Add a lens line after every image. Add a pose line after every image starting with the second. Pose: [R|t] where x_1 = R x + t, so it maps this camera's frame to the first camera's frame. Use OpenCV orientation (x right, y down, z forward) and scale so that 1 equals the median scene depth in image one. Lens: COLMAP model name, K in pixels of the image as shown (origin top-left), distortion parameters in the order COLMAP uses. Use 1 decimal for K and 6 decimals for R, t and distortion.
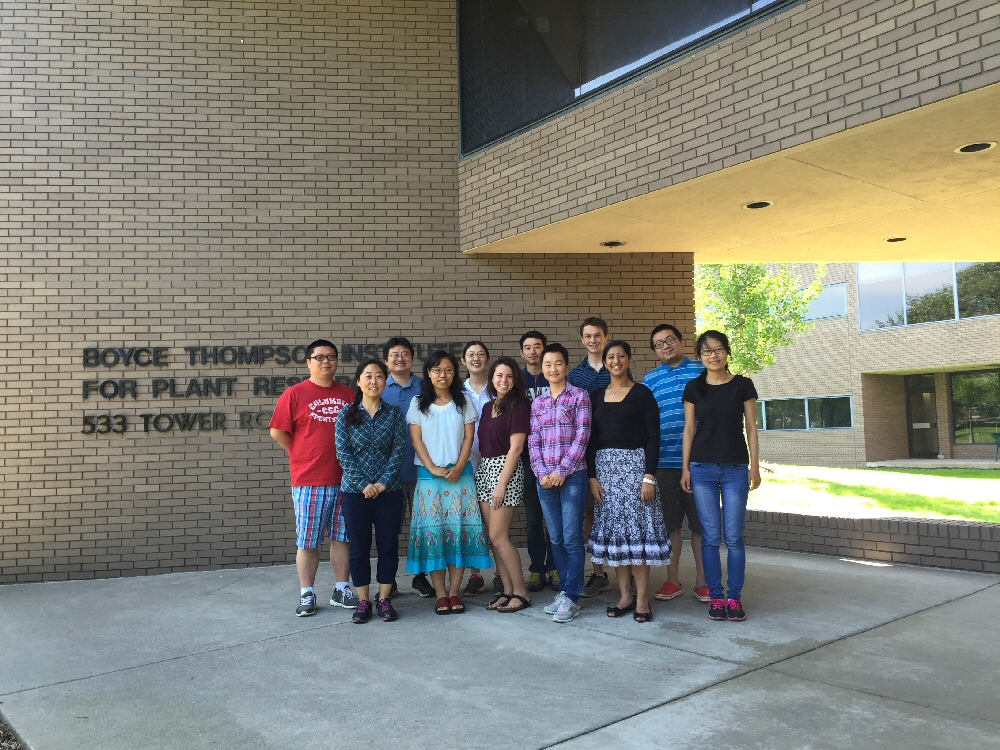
lens RADIAL K [[837.3, 0, 497.3], [0, 837.3, 364.8], [0, 0, 1]] dist [0.052892, -0.062509]
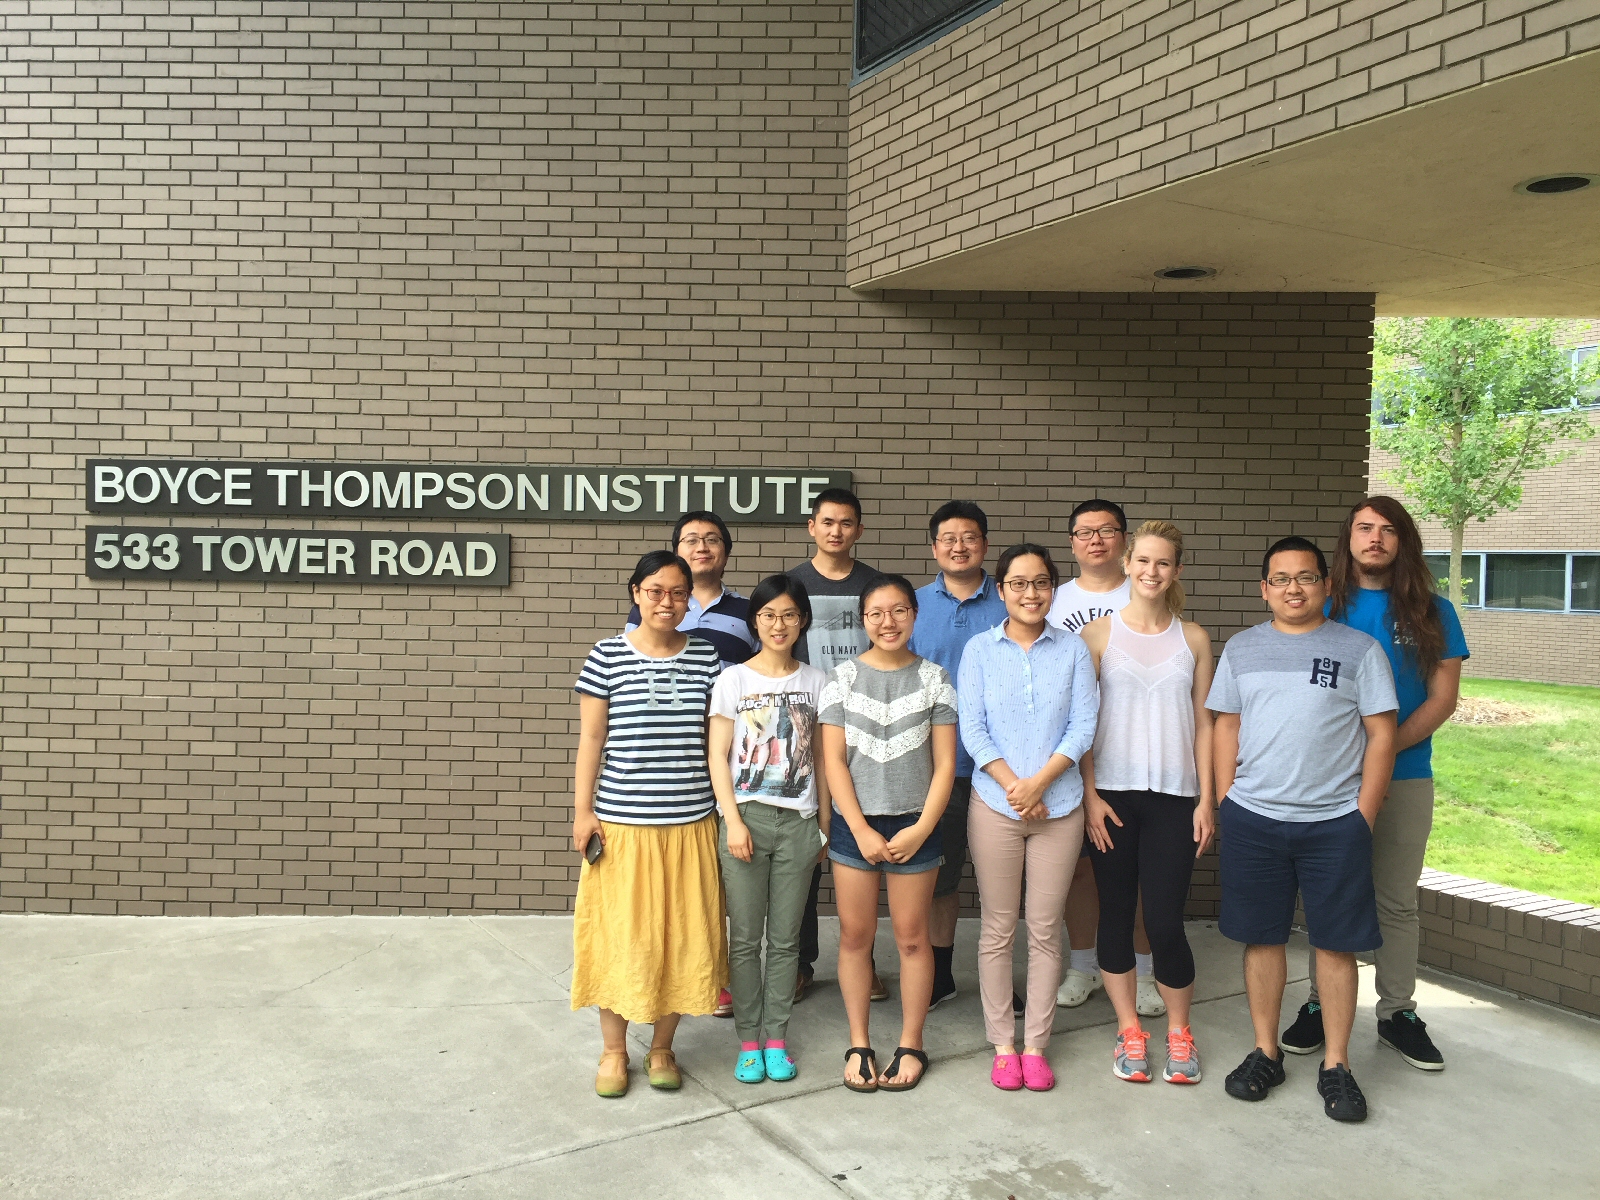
lens RADIAL K [[1339.8, 0, 802.9], [0, 1339.8, 595.7], [0, 0, 1]] dist [0.052892, -0.062509]
pose [[0.987074, 0.050658, -0.152050, 0.056057], [-0.033688, 0.993117, 0.112176, -0.048364], [0.156686, -0.105604, 0.981986, 0.252797]]
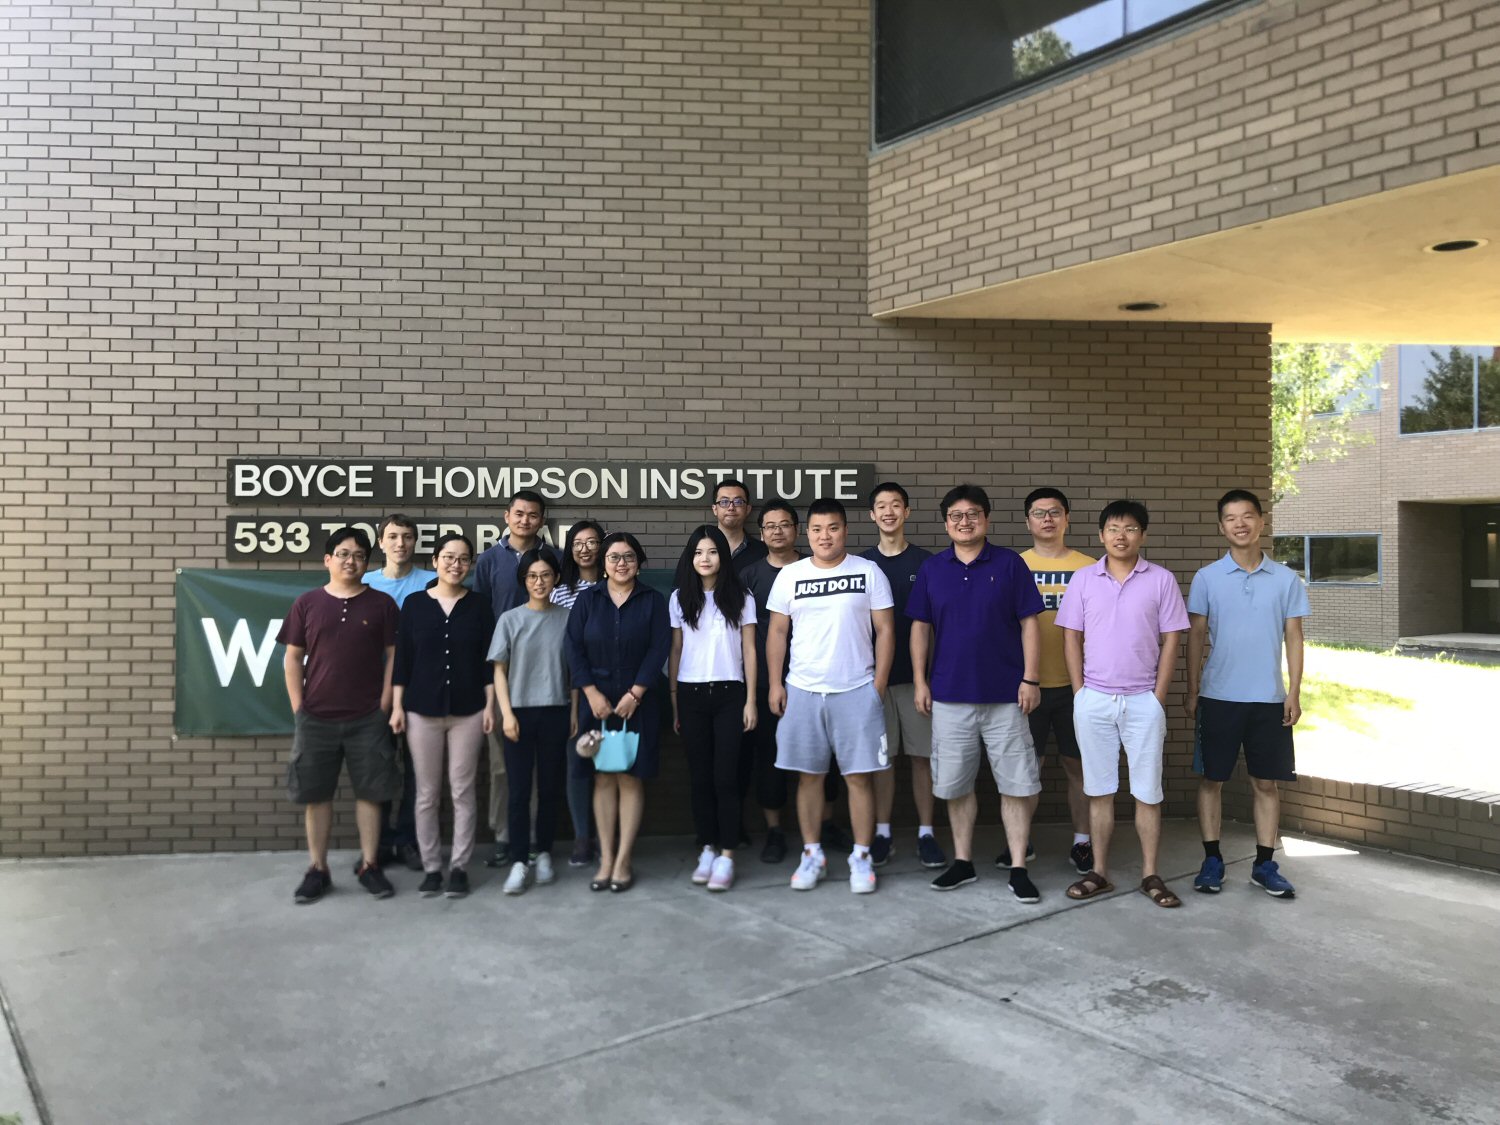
lens RADIAL K [[1209.5, 0, 743.5], [0, 1209.5, 539.3], [0, 0, 1]] dist [0.001716, -0.007502]
pose [[0.998517, 0.030148, -0.045341, -0.090242], [-0.027077, 0.997393, 0.066882, -0.035123], [0.047239, -0.065555, 0.996730, 0.161633]]
